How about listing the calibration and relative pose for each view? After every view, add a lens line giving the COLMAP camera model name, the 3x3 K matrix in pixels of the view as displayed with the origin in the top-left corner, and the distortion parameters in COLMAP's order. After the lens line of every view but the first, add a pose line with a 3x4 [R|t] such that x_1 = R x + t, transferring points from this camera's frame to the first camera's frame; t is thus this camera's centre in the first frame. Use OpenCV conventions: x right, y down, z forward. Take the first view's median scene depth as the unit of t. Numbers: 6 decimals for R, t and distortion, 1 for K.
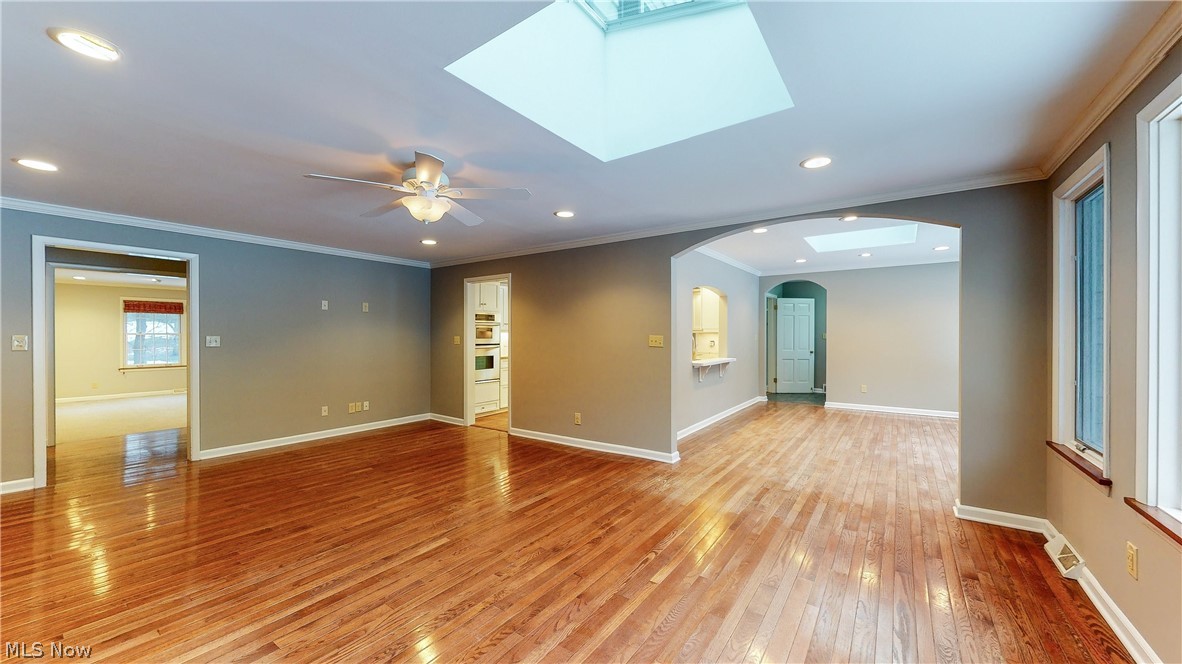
lens RADIAL K [[432.2, 0, 591.0], [0, 432.2, 332.0], [0, 0, 1]] dist [0.000552, 0.000110]
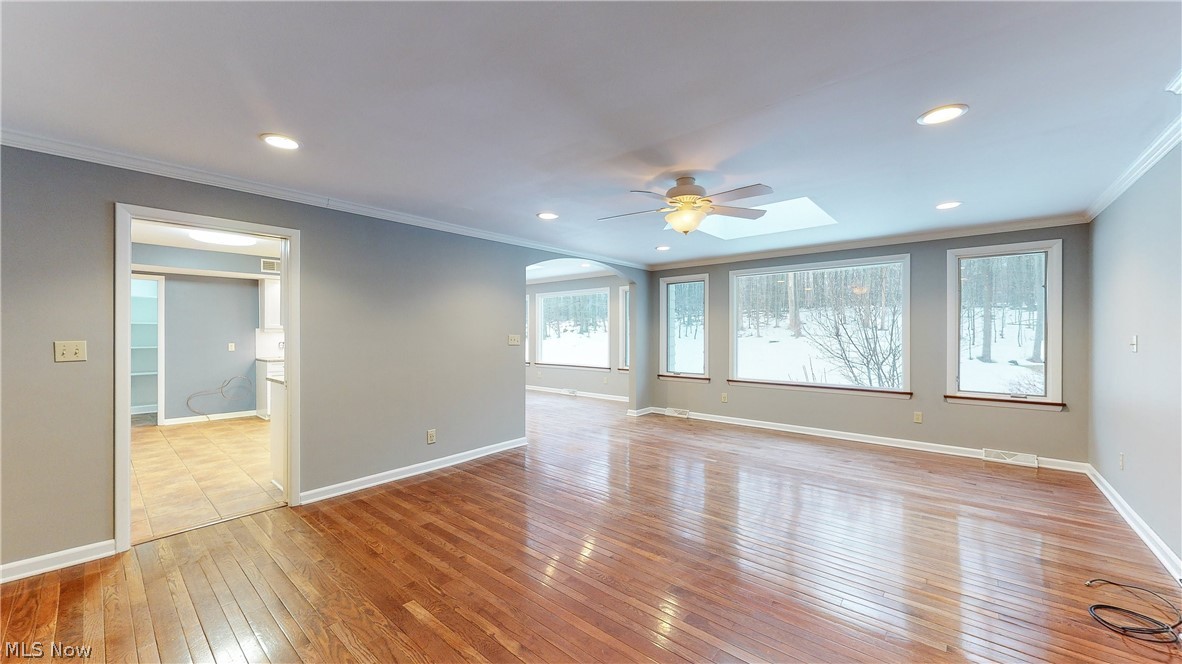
lens RADIAL K [[432.2, 0, 591.0], [0, 432.2, 332.0], [0, 0, 1]] dist [0.000552, 0.000110]
pose [[0.088829, 0.000402, 0.996047, -1.714168], [-0.006004, 0.999982, 0.000132, -0.001110], [-0.996029, -0.005992, 0.088829, 1.295079]]
